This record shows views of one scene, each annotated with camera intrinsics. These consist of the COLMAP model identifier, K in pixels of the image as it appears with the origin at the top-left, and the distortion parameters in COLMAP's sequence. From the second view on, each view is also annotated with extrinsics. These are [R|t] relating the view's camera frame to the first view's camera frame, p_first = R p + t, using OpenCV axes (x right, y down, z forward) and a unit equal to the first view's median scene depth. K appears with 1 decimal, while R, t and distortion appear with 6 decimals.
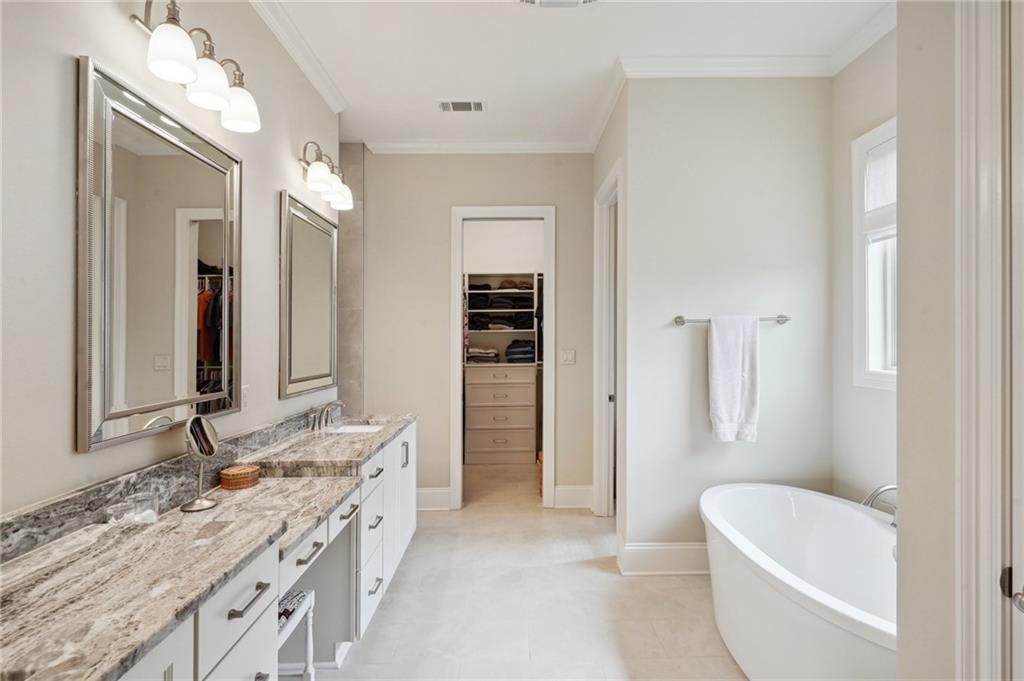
lens RADIAL K [[501.0, 0, 512.3], [0, 501.0, 342.7], [0, 0, 1]] dist [-0.054287, 0.001195]
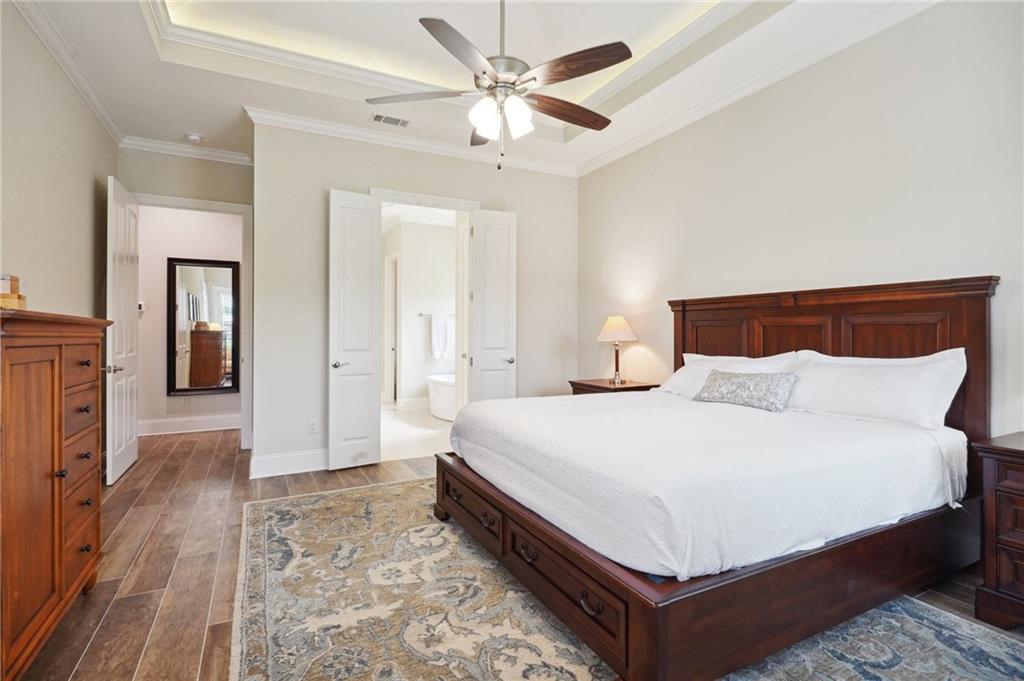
lens RADIAL K [[501.0, 0, 514.9], [0, 501.0, 334.7], [0, 0, 1]] dist [-0.054287, 0.001195]
pose [[0.898766, -0.001762, 0.438424, -0.365536], [-0.000552, 0.999987, 0.005152, 0.045468], [-0.438428, -0.004873, 0.898753, -1.551482]]
